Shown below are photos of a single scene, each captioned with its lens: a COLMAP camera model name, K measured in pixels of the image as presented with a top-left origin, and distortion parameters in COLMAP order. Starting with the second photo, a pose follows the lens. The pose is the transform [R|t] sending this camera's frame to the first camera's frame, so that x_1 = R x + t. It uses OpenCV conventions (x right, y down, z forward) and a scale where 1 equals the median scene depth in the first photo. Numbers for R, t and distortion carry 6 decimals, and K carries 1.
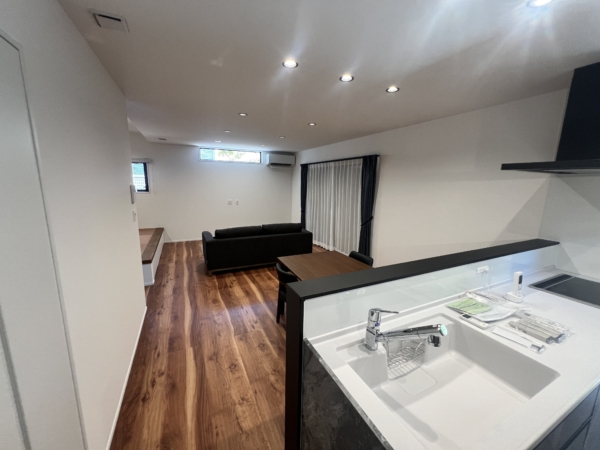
lens RADIAL K [[239.5, 0, 300.0], [0, 239.5, 225.0], [0, 0, 1]] dist [-0.000438, -0.000105]
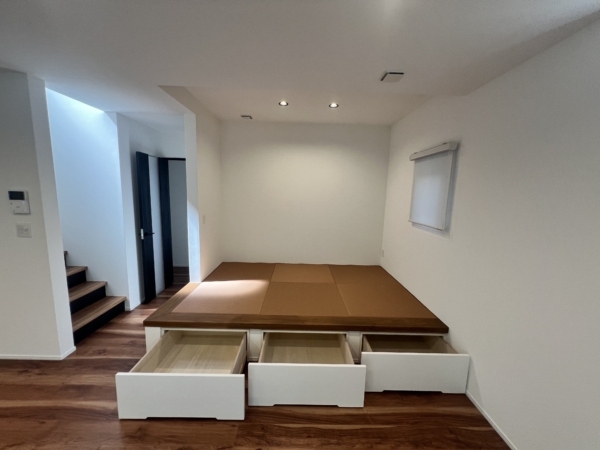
lens RADIAL K [[239.5, 0, 300.0], [0, 239.5, 225.0], [0, 0, 1]] dist [-0.000438, -0.000105]
pose [[-0.429813, 0.095509, -0.897853, -0.250667], [-0.193465, 0.961554, 0.194900, -0.246379], [0.881948, 0.257473, -0.394810, 1.361789]]
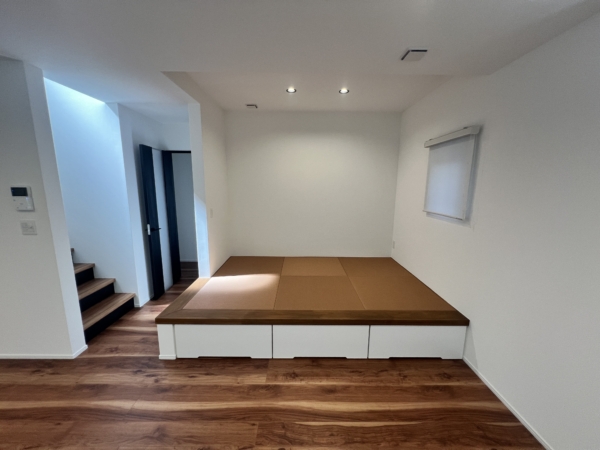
lens RADIAL K [[239.5, 0, 300.0], [0, 239.5, 225.0], [0, 0, 1]] dist [-0.000438, -0.000105]
pose [[-0.434507, 0.130132, -0.891218, -0.258790], [-0.174055, 0.958722, 0.224847, -0.235360], [0.883690, 0.252819, -0.393921, 1.329965]]
